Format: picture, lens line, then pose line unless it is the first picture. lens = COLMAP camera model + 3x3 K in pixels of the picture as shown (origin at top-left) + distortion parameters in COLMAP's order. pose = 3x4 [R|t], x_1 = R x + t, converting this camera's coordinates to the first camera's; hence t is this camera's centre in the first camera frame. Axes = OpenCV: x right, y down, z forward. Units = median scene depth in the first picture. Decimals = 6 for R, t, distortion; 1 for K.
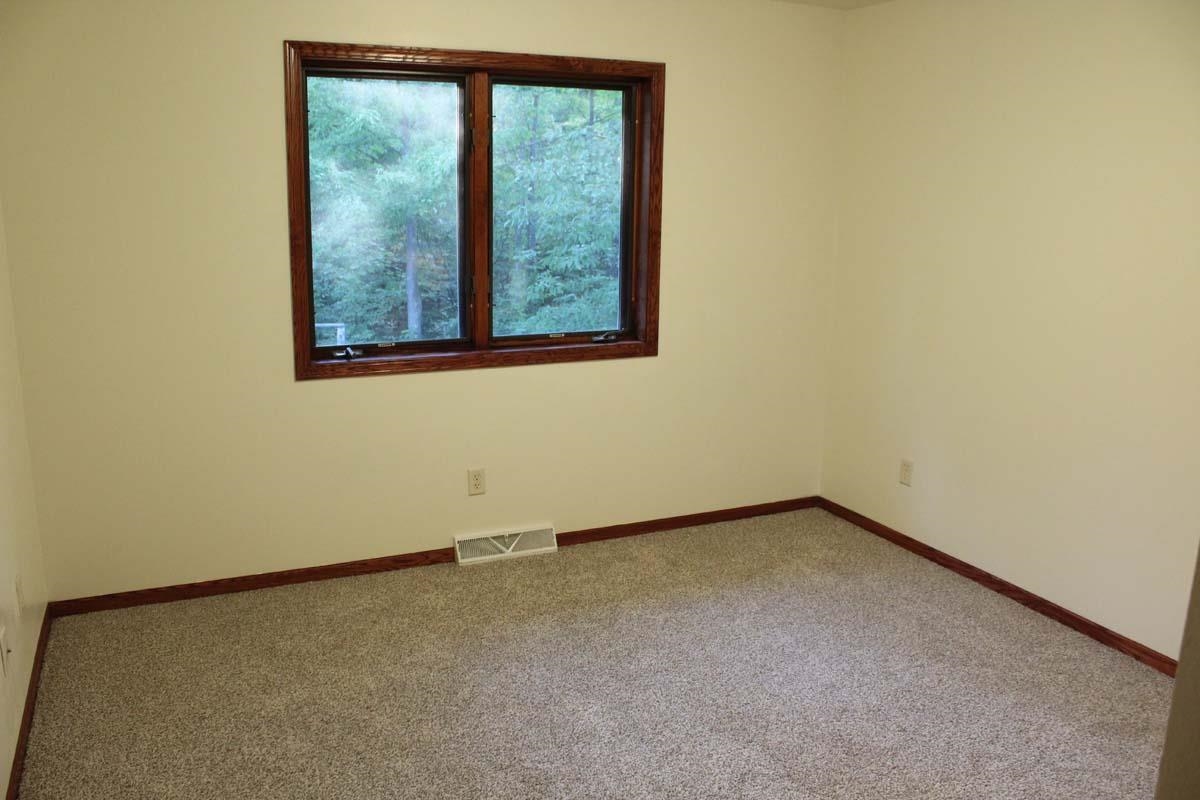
lens RADIAL K [[1005.8, 0, 596.1], [0, 1005.8, 391.3], [0, 0, 1]] dist [0.014008, 0.008114]
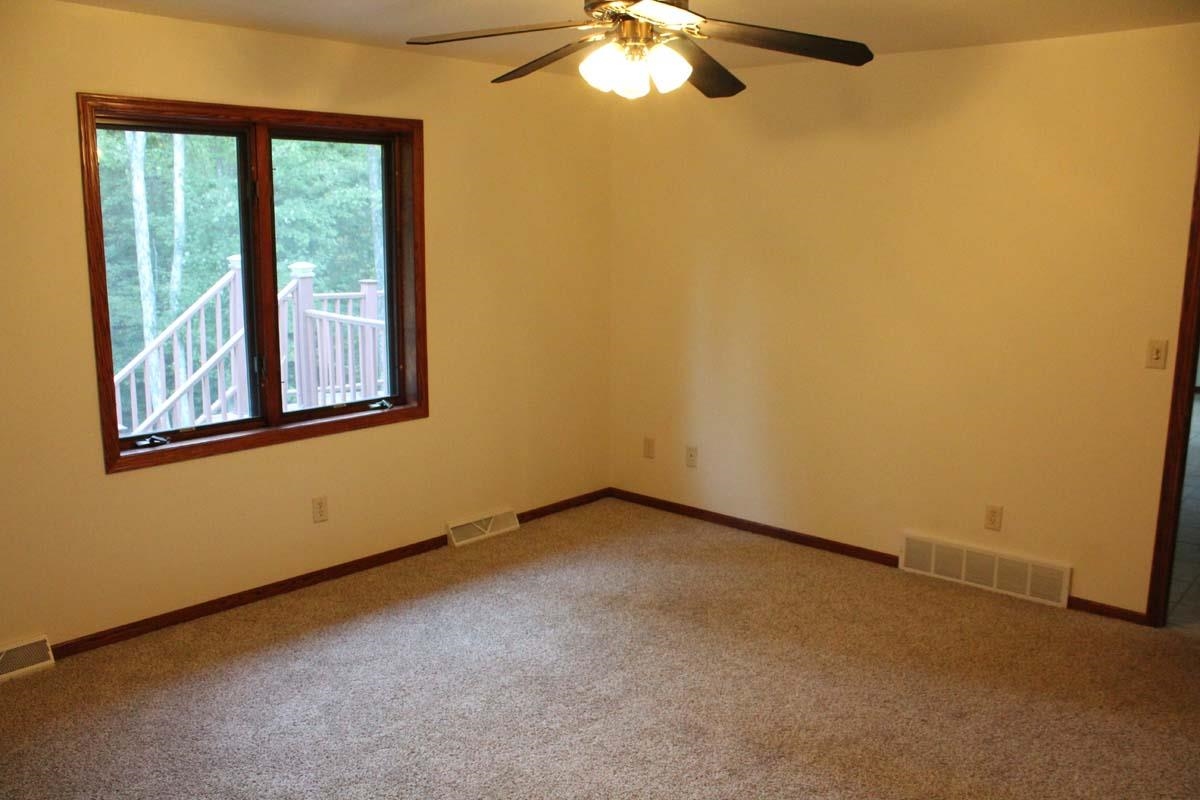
lens RADIAL K [[1005.8, 0, 602.1], [0, 1005.8, 403.1], [0, 0, 1]] dist [0.014008, 0.008114]
pose [[0.919776, -0.081722, 0.383840, -0.318142], [0.094484, 0.995421, -0.014475, 0.027618], [-0.380900, 0.049581, 0.923286, -0.136422]]
